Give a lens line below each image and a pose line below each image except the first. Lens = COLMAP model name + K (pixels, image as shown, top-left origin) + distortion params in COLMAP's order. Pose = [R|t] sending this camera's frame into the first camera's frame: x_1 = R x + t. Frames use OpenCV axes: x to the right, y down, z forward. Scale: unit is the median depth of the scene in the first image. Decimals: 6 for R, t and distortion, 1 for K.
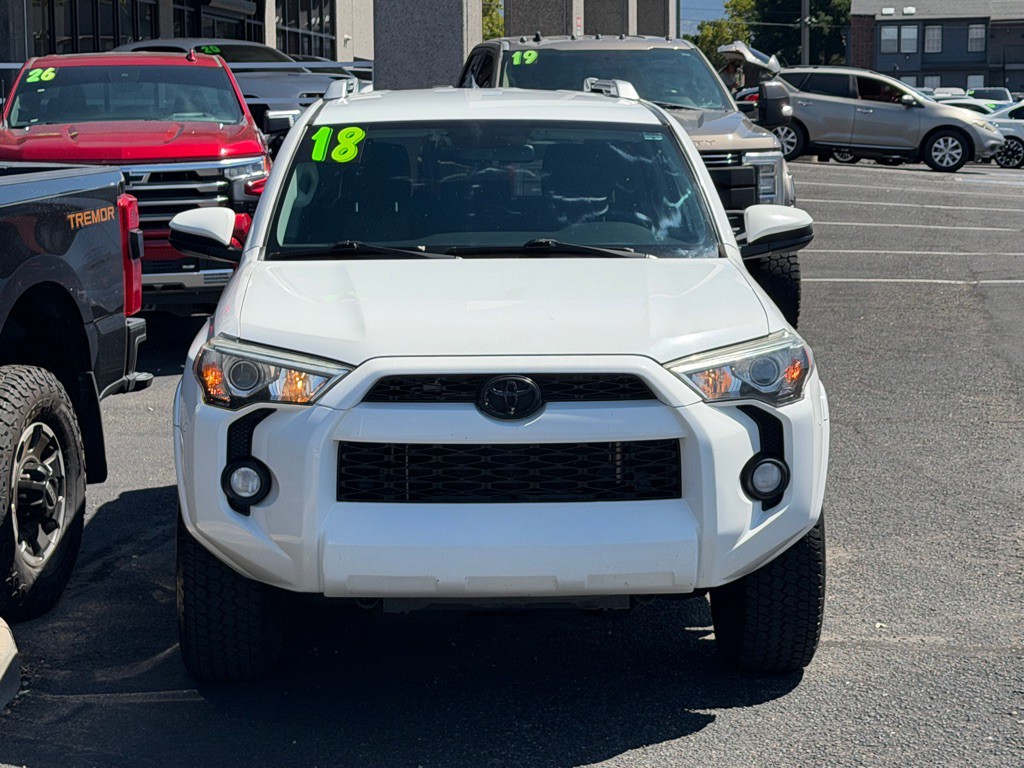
lens RADIAL K [[2231.8, 0, 565.1], [0, 2231.8, 388.0], [0, 0, 1]] dist [0.113575, -0.010639]
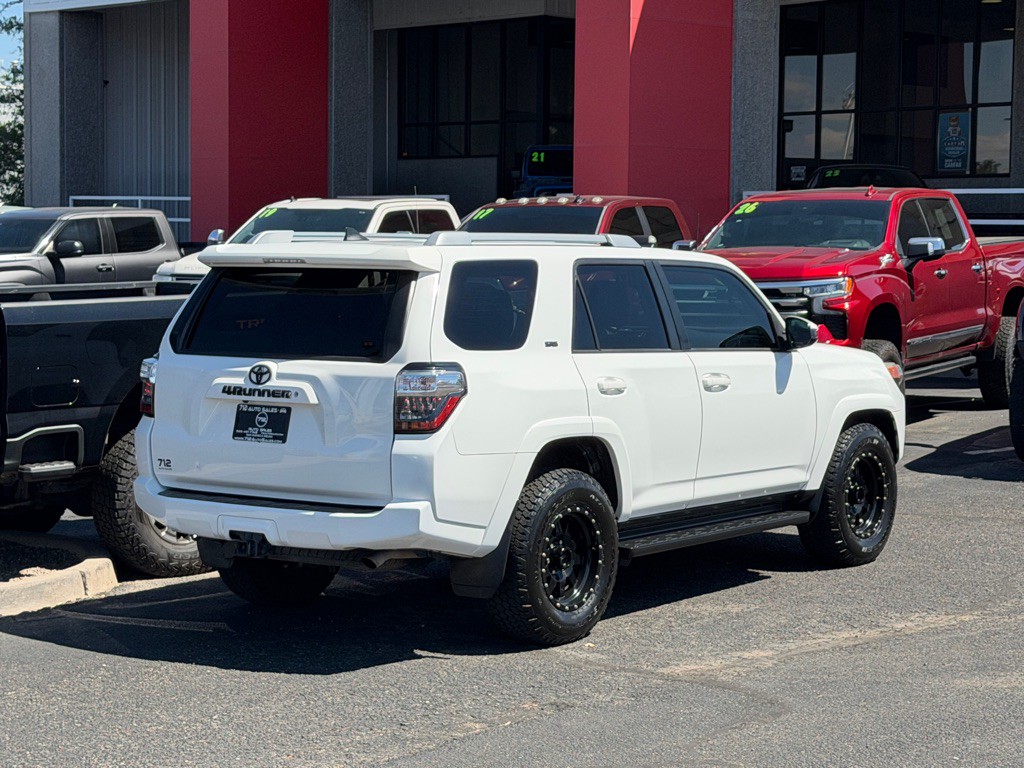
lens RADIAL K [[2232.3, 0, 584.2], [0, 2232.3, 382.1], [0, 0, 1]] dist [0.116103, -0.015215]
pose [[0.814209, 0.053119, -0.578136, 0.839206], [-0.079870, 0.996586, -0.020916, -0.021615], [0.575052, 0.063206, 0.815672, -0.104352]]
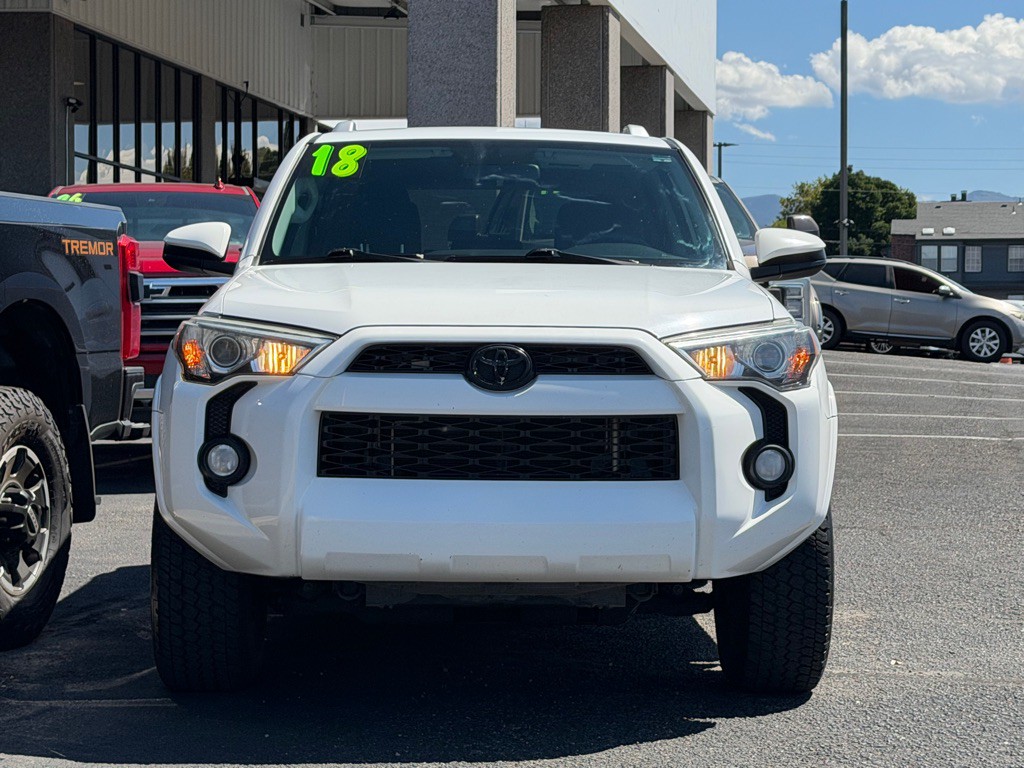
lens RADIAL K [[2232.3, 0, 584.2], [0, 2232.3, 382.1], [0, 0, 1]] dist [0.116103, -0.015215]
pose [[0.999883, 0.010943, -0.010662, 0.015951], [-0.011950, 0.994972, -0.099435, 0.077321], [0.009520, 0.099550, 0.994987, 0.035948]]
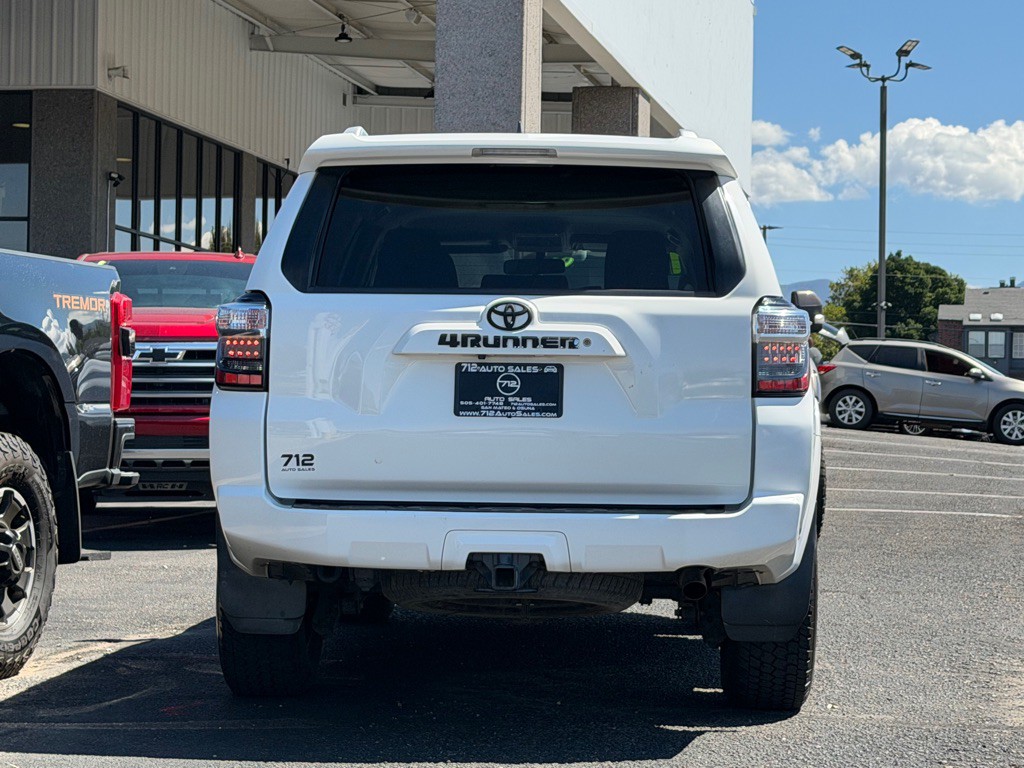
lens RADIAL K [[2231.8, 0, 565.1], [0, 2231.8, 388.0], [0, 0, 1]] dist [0.113575, -0.010639]
pose [[0.998883, 0.023793, -0.040828, 0.055144], [-0.029010, 0.990780, -0.132339, 0.093269], [0.037303, 0.133375, 0.990363, -0.007447]]
